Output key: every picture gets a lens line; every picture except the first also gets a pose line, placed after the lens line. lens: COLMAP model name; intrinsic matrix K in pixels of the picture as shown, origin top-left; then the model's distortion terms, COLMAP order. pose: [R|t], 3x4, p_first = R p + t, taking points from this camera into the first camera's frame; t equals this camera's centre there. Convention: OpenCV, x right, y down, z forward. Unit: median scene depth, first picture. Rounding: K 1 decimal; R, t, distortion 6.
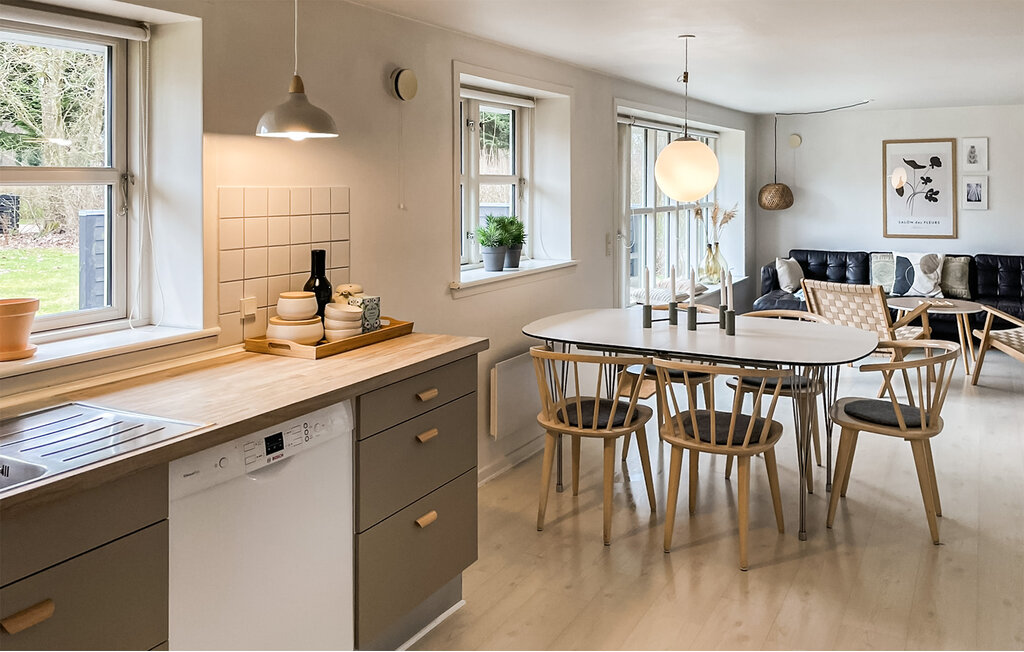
lens RADIAL K [[828.5, 0, 511.7], [0, 828.5, 205.5], [0, 0, 1]] dist [0.056759, 0.000251]
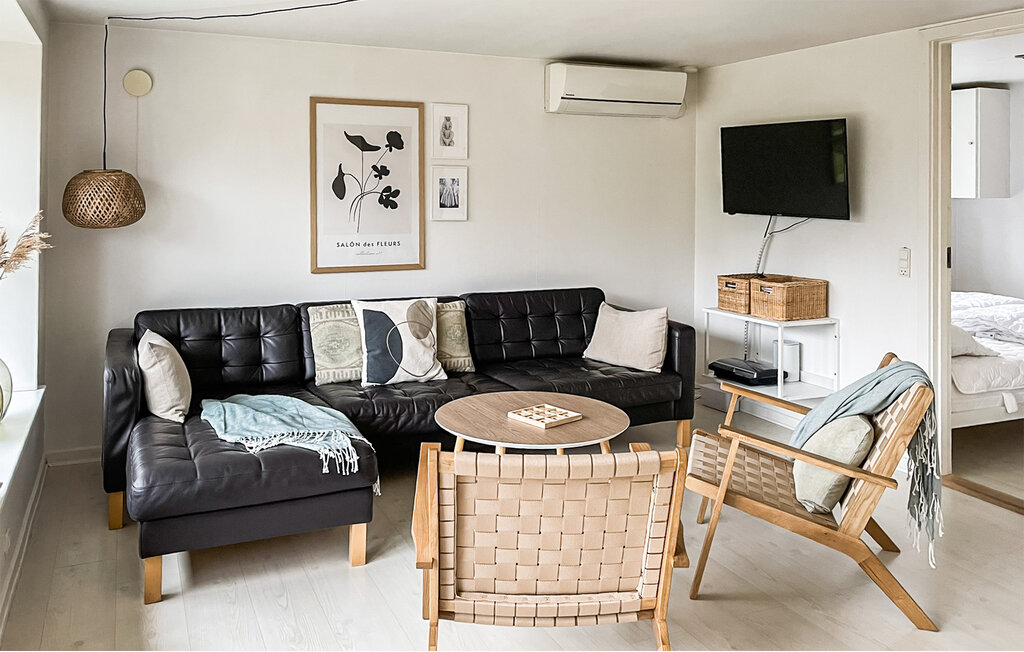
lens RADIAL K [[828.5, 0, 511.7], [0, 828.5, 205.5], [0, 0, 1]] dist [0.056759, 0.000251]
pose [[0.585490, -0.003137, 0.810673, 0.081538], [0.008272, 0.999964, -0.002106, -0.004483], [-0.810637, 0.007939, 0.585495, 0.596230]]
